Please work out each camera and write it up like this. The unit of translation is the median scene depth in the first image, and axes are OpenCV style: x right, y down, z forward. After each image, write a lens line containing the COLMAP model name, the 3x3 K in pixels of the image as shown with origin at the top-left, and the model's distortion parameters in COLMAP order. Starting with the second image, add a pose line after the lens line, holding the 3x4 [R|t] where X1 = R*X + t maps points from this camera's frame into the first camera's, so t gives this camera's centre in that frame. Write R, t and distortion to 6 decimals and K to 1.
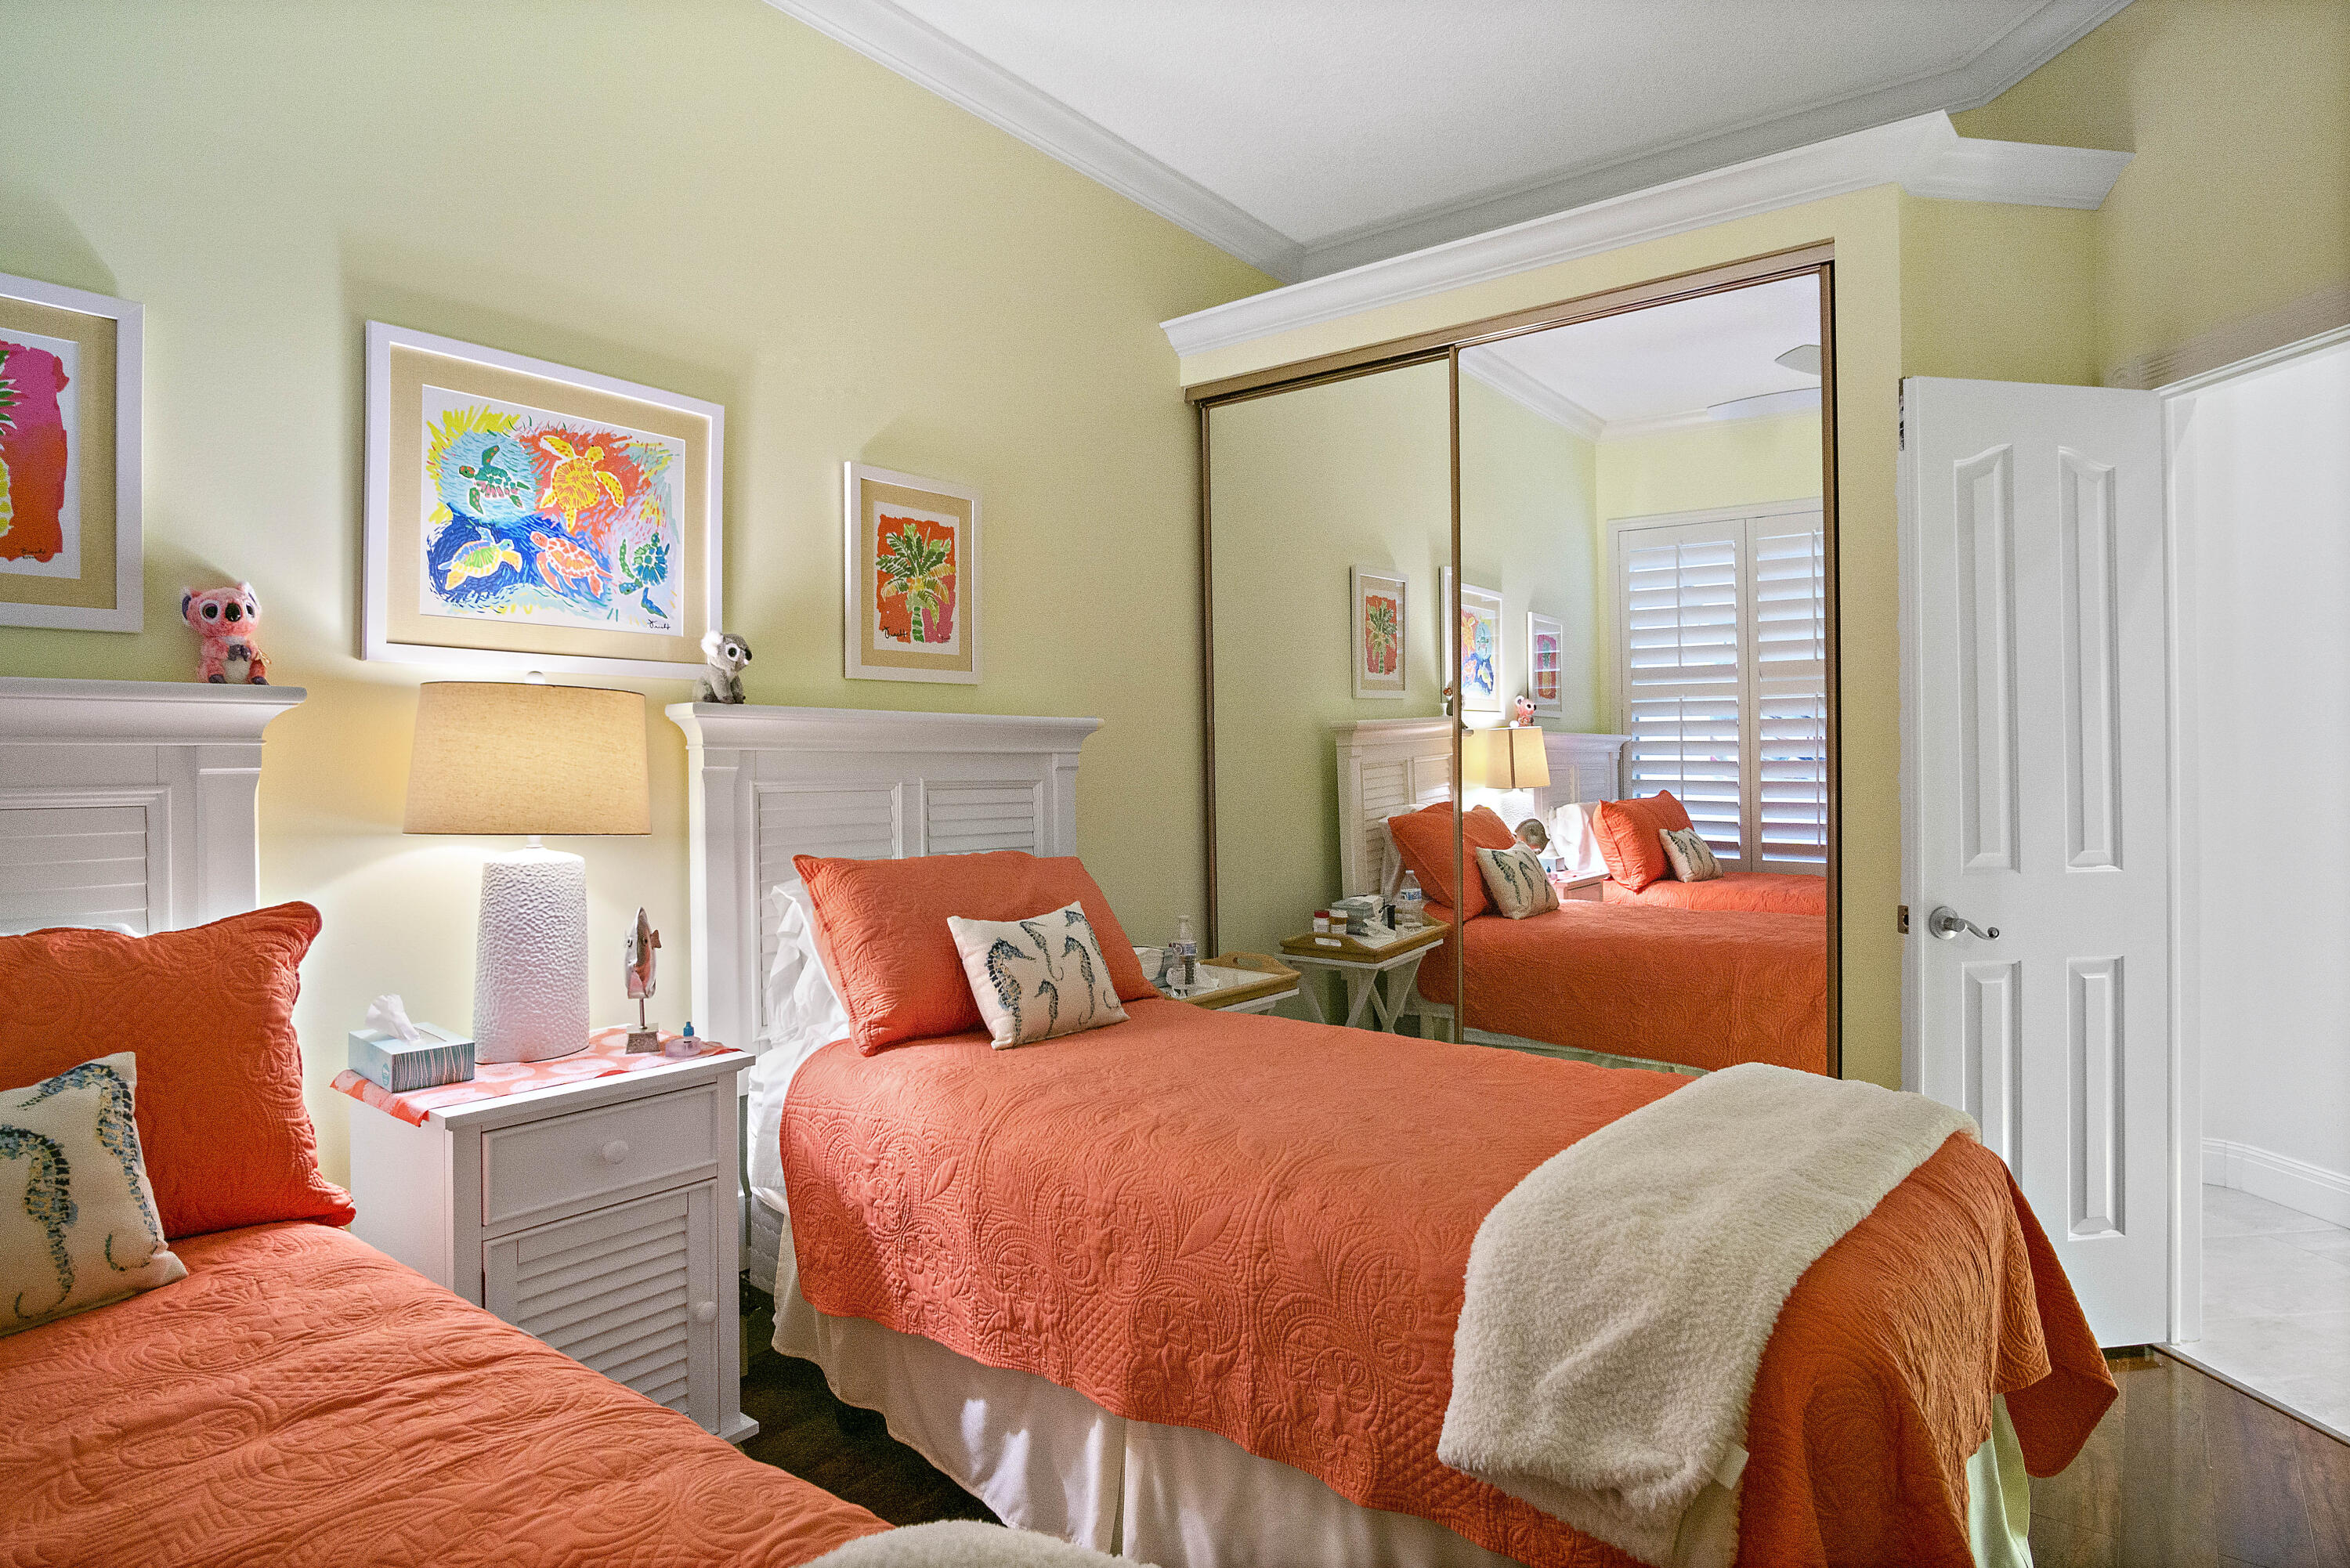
lens RADIAL K [[1277.9, 0, 1174.7], [0, 1277.9, 769.7], [0, 0, 1]] dist [-0.002745, 0.001035]
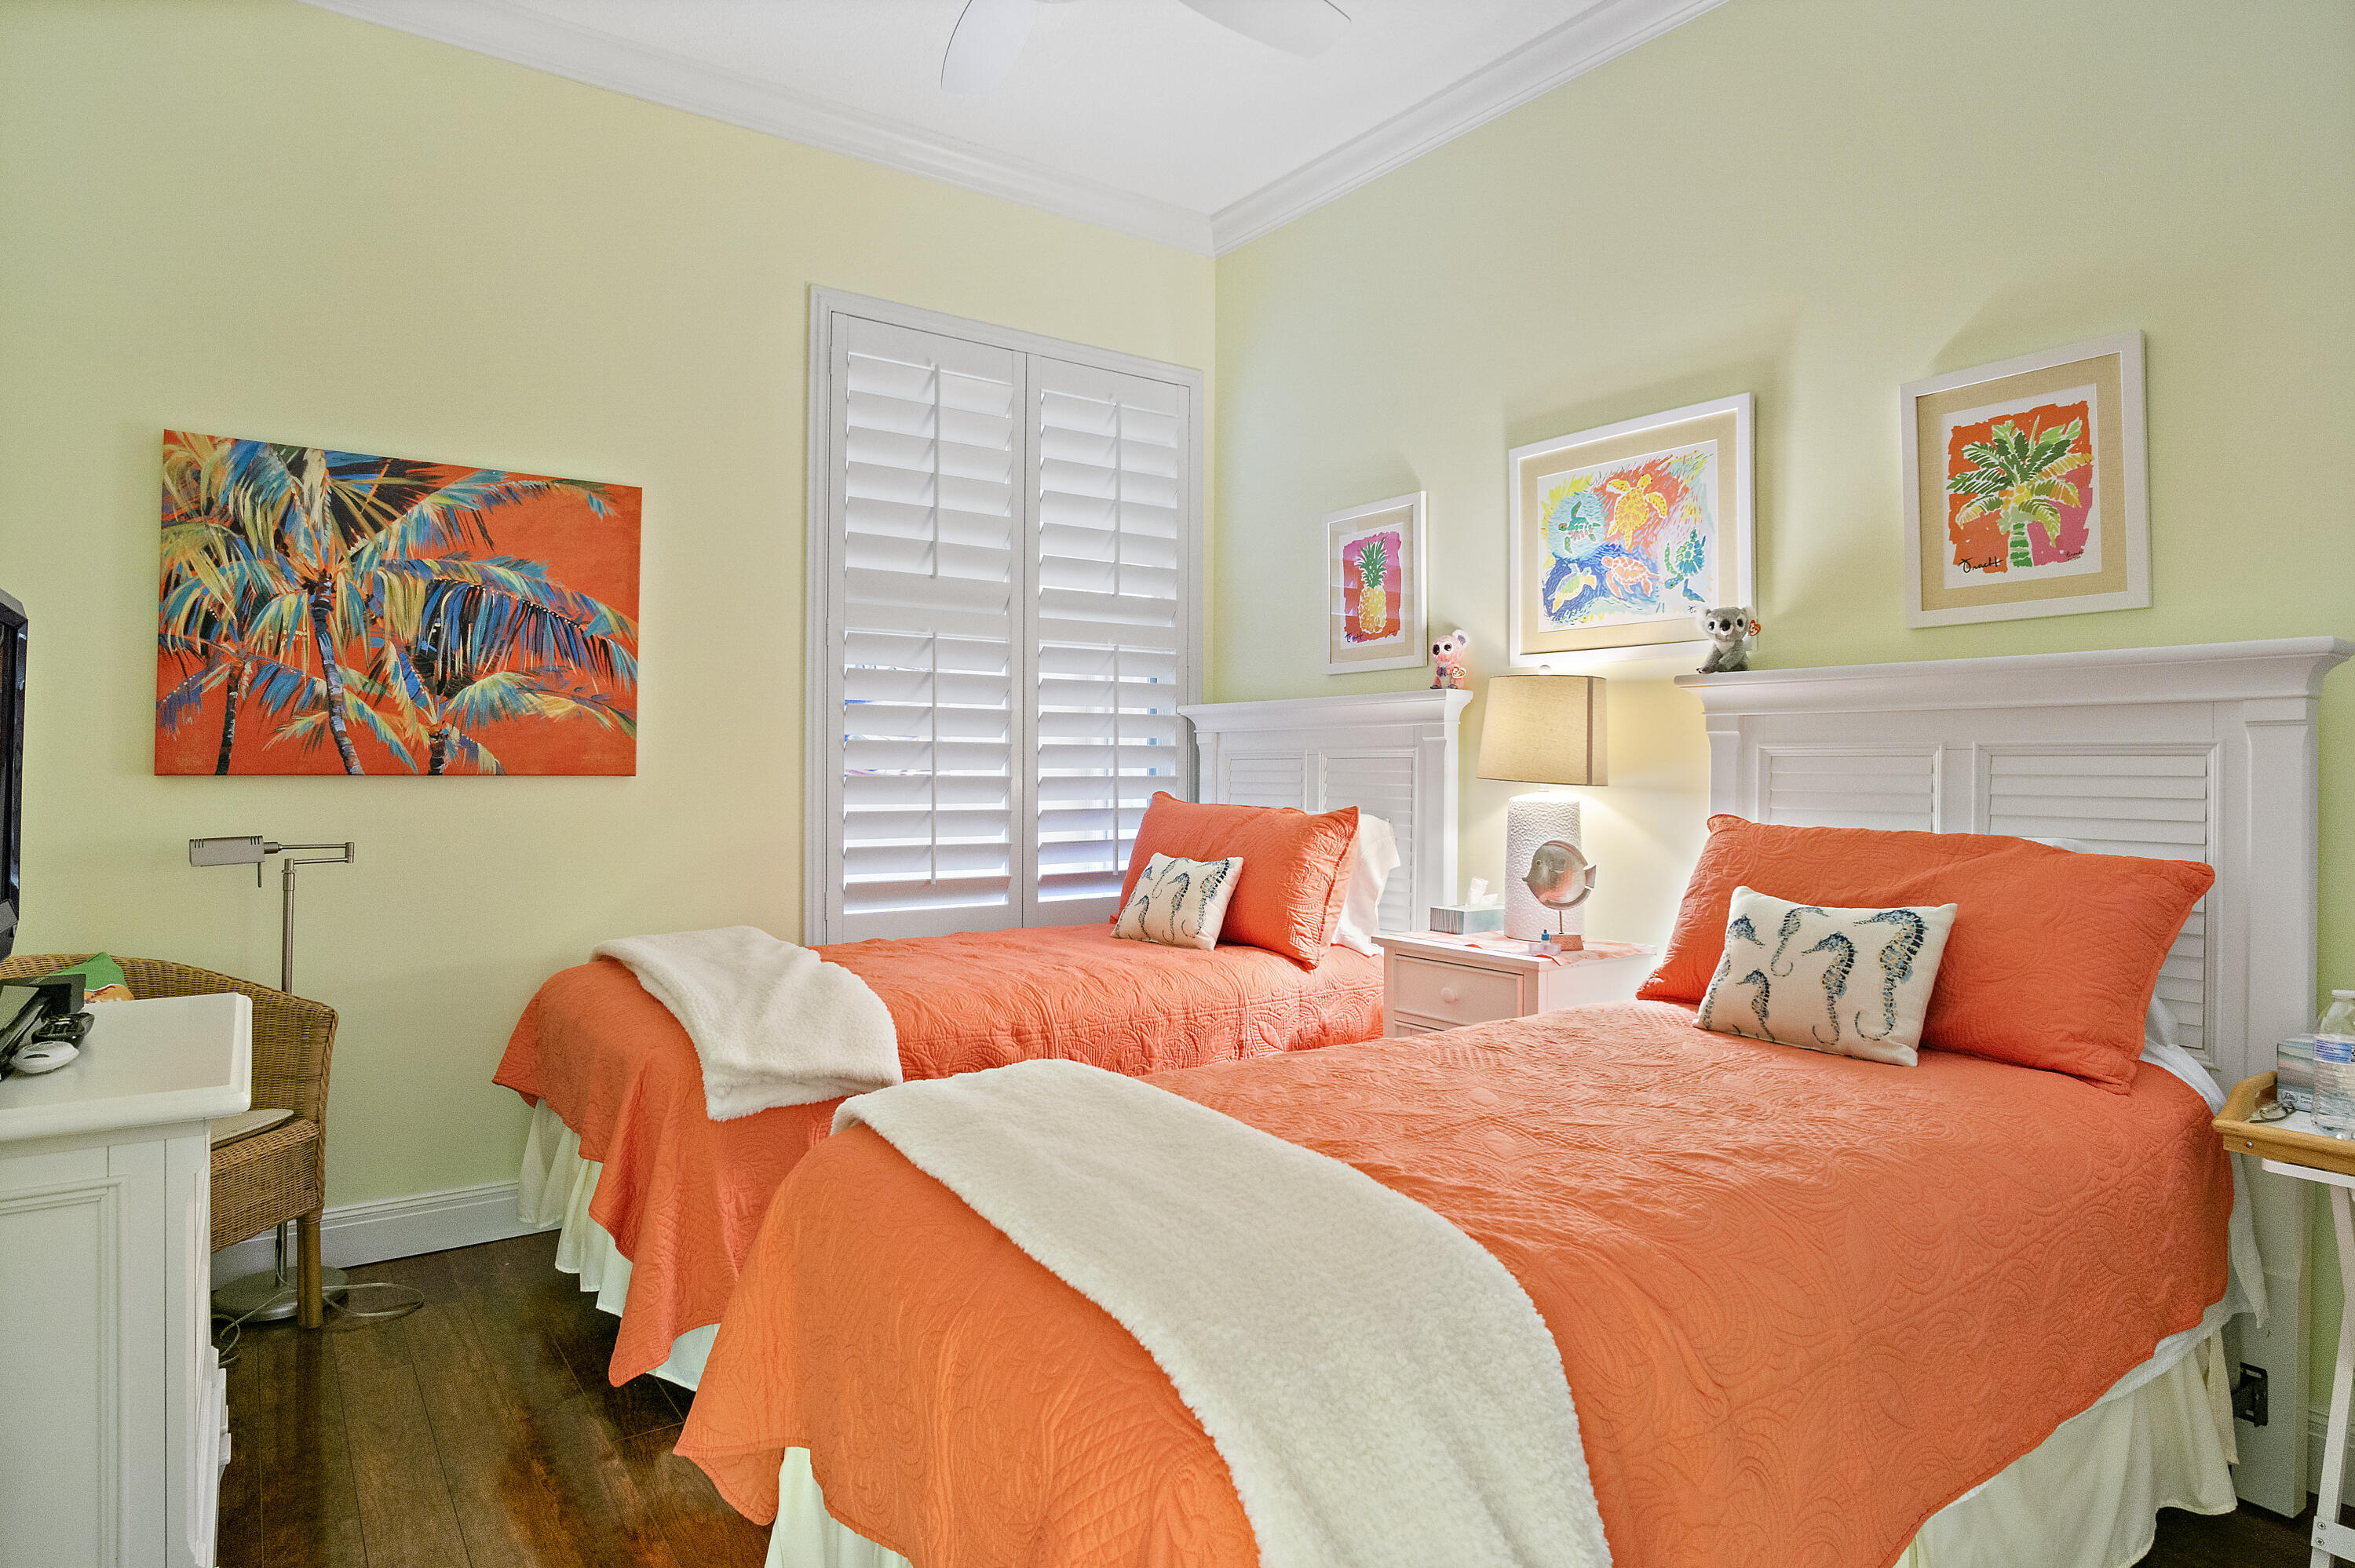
lens RADIAL K [[1280.6, 0, 1175.3], [0, 1280.6, 772.3], [0, 0, 1]] dist [-0.002745, 0.001035]
pose [[-0.248624, 0.003326, -0.968594, 0.831602], [-0.009677, 0.999936, 0.005918, 0.031020], [0.968552, 0.010844, -0.248576, 0.839067]]
